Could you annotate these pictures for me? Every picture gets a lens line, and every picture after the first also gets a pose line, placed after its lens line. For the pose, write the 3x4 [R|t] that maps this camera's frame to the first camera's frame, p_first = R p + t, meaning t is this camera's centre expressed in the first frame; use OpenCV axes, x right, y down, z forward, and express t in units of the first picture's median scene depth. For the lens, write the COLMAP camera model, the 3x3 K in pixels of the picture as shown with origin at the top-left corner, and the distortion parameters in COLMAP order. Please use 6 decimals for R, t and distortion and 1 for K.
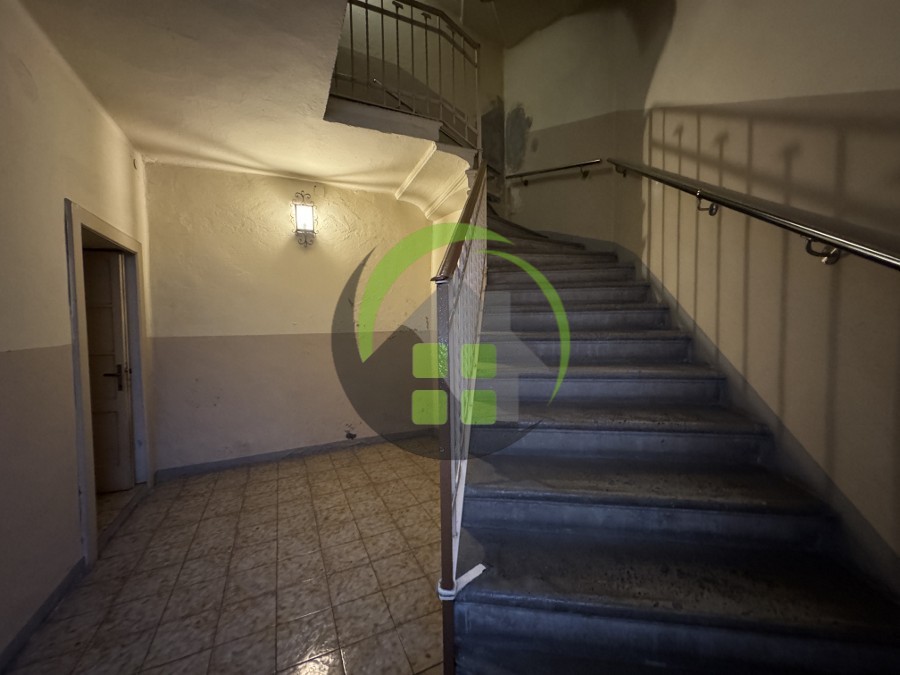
lens RADIAL K [[359.1, 0, 448.9], [0, 359.1, 337.6], [0, 0, 1]] dist [-0.002652, 0.000631]
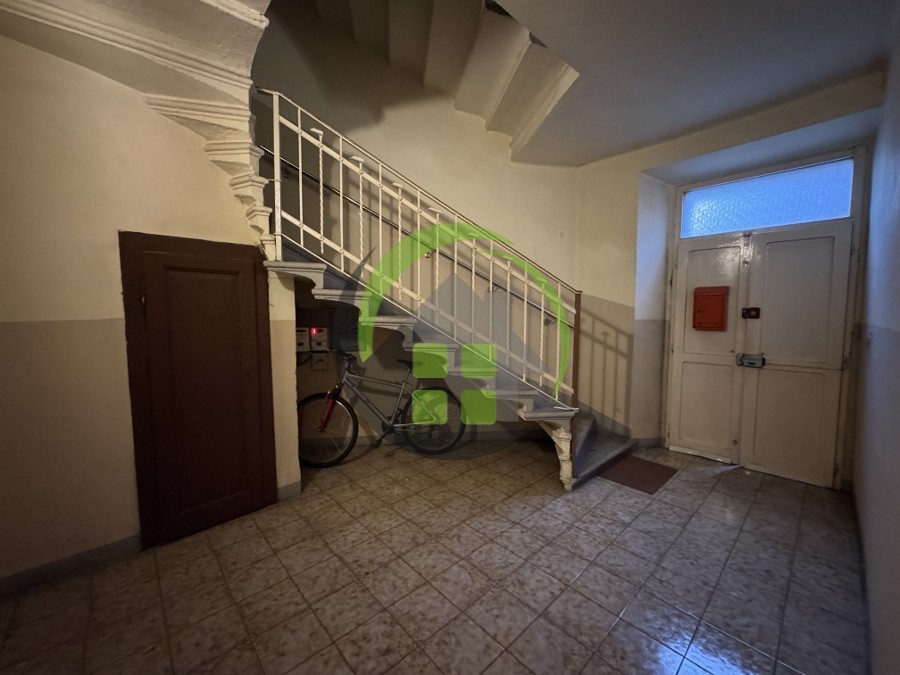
lens RADIAL K [[359.1, 0, 448.4], [0, 359.1, 336.0], [0, 0, 1]] dist [-0.002652, 0.000631]
pose [[-0.300216, -0.051216, 0.952495, -1.192645], [0.044599, 0.996712, 0.067650, -0.027557], [-0.952828, 0.062790, -0.296945, 1.417298]]
